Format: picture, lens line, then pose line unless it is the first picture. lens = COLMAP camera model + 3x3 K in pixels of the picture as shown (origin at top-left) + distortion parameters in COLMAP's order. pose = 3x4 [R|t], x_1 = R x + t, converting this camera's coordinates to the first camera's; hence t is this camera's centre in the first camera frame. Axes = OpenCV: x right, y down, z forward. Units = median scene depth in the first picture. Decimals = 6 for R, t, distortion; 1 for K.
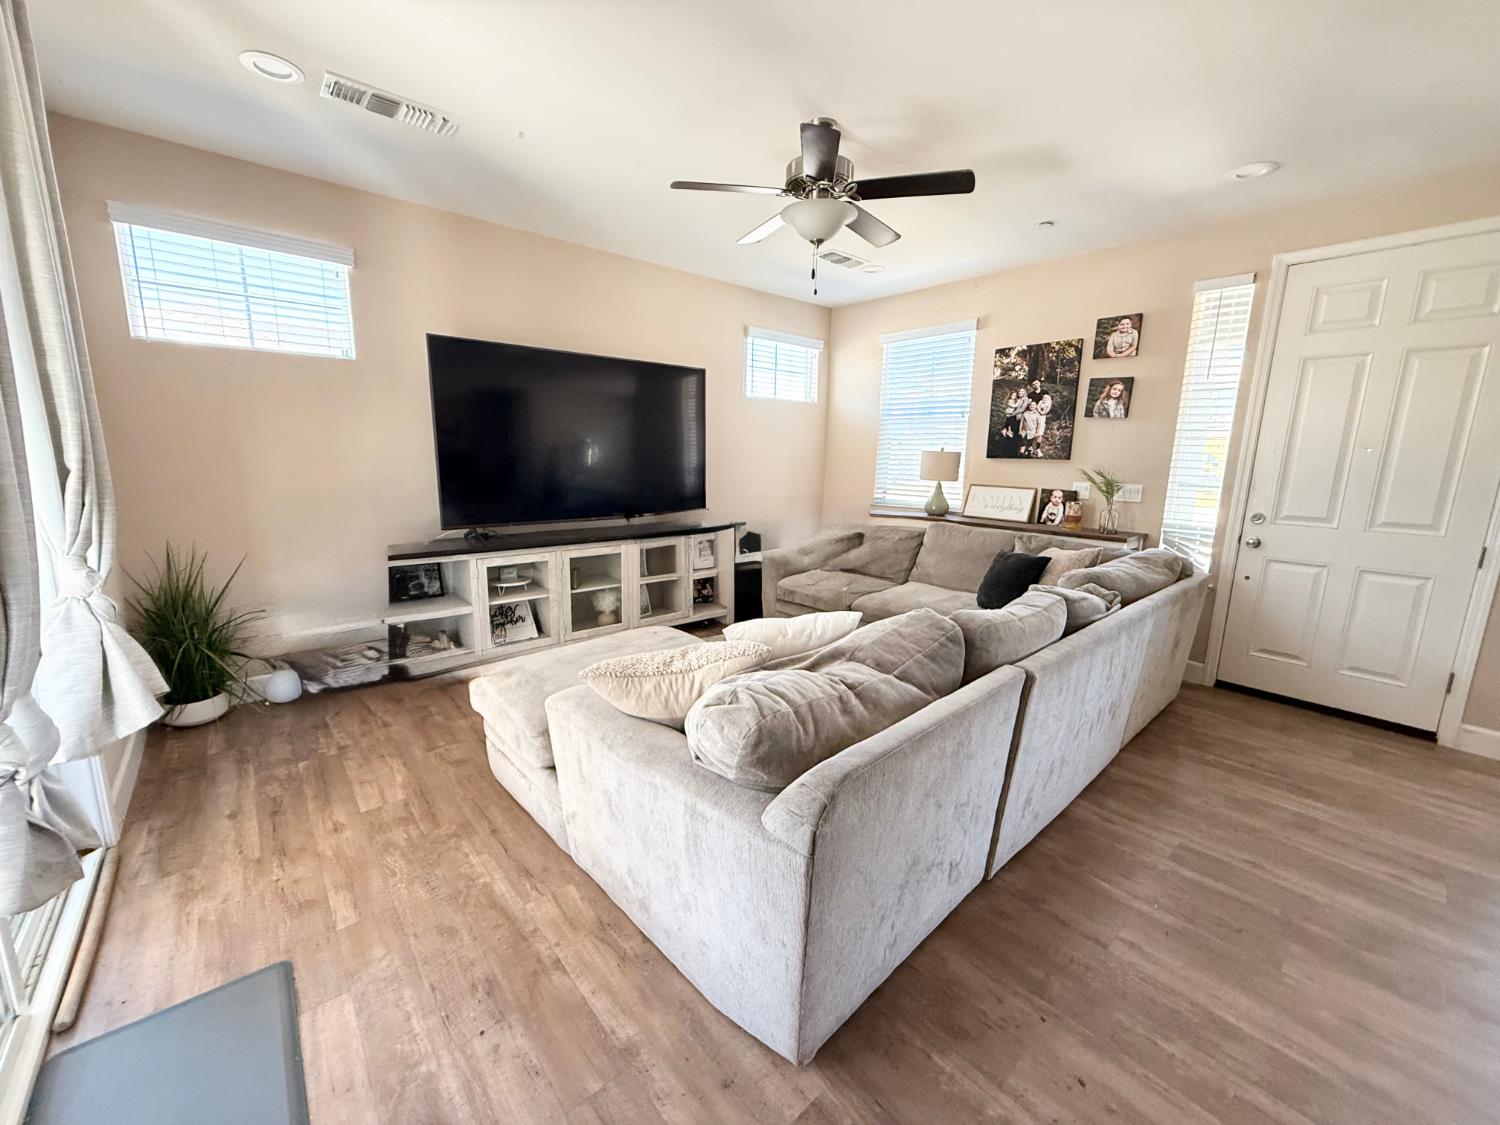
lens RADIAL K [[593.8, 0, 745.9], [0, 593.8, 561.5], [0, 0, 1]] dist [0.001616, -0.000019]
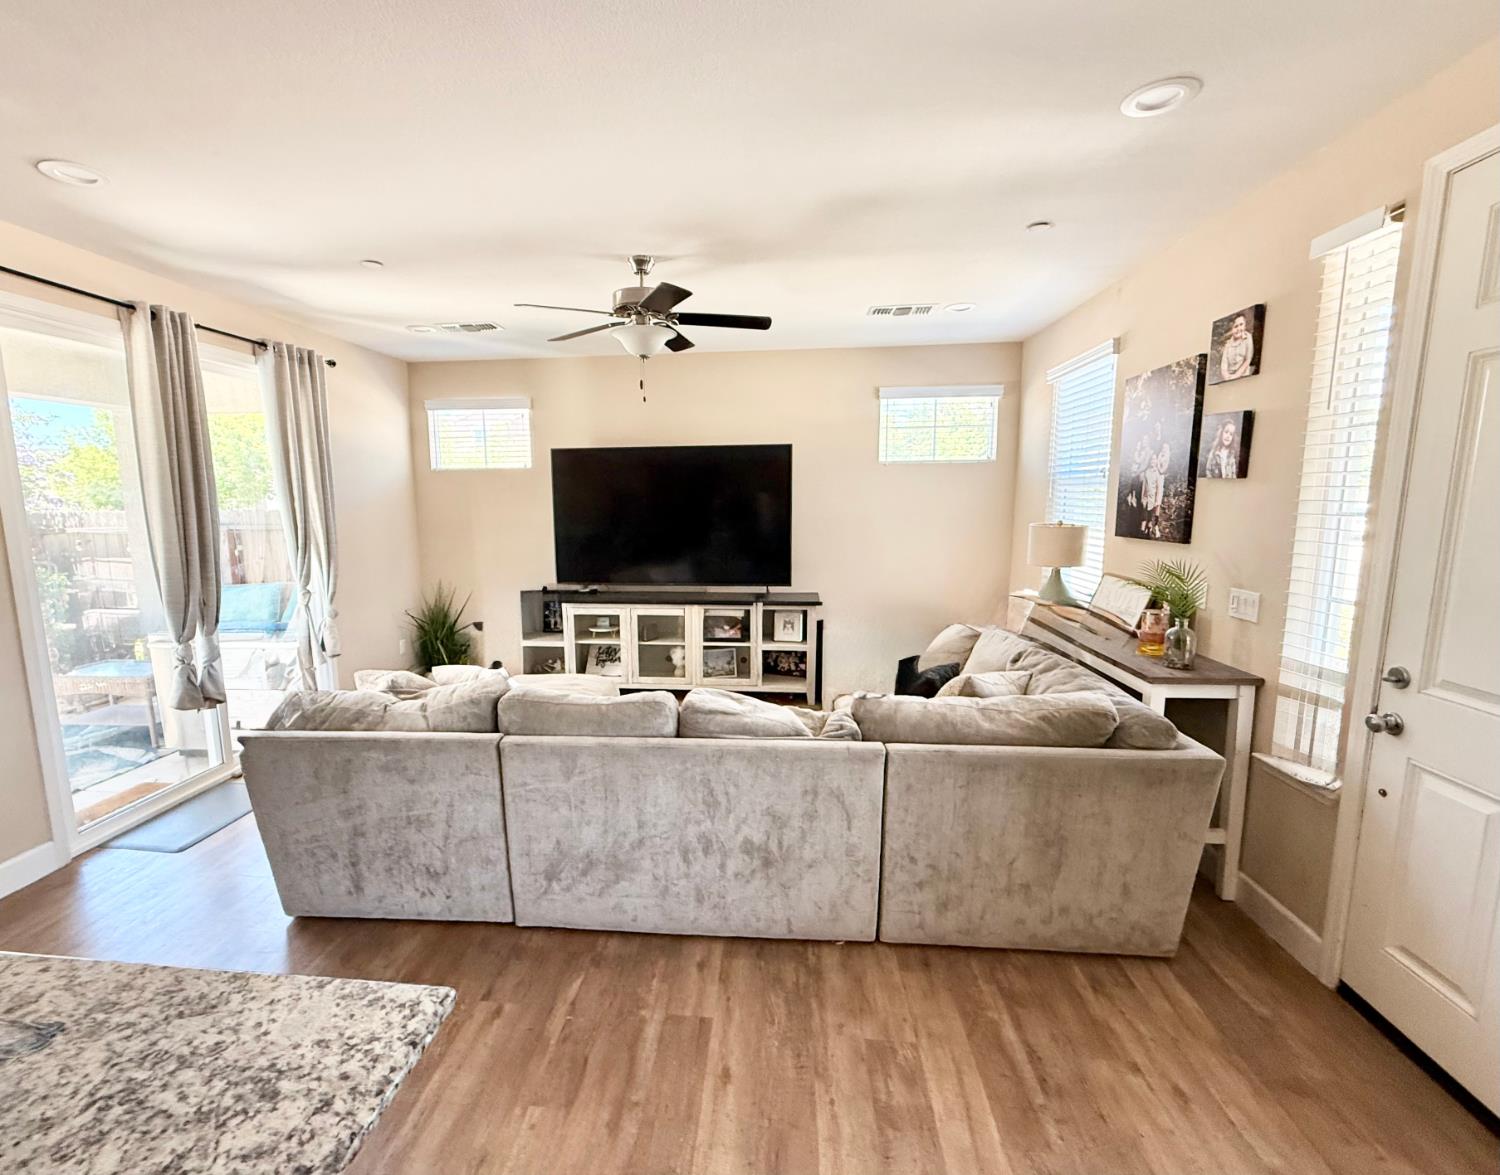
lens RADIAL K [[678.3, 0, 741.1], [0, 678.3, 587.7], [0, 0, 1]] dist [-0.001610, 0.000522]
pose [[0.683586, 0.074971, -0.726010, 0.813242], [-0.111766, 0.993731, -0.002618, -0.077292], [0.721262, 0.082933, 0.687680, 0.185641]]
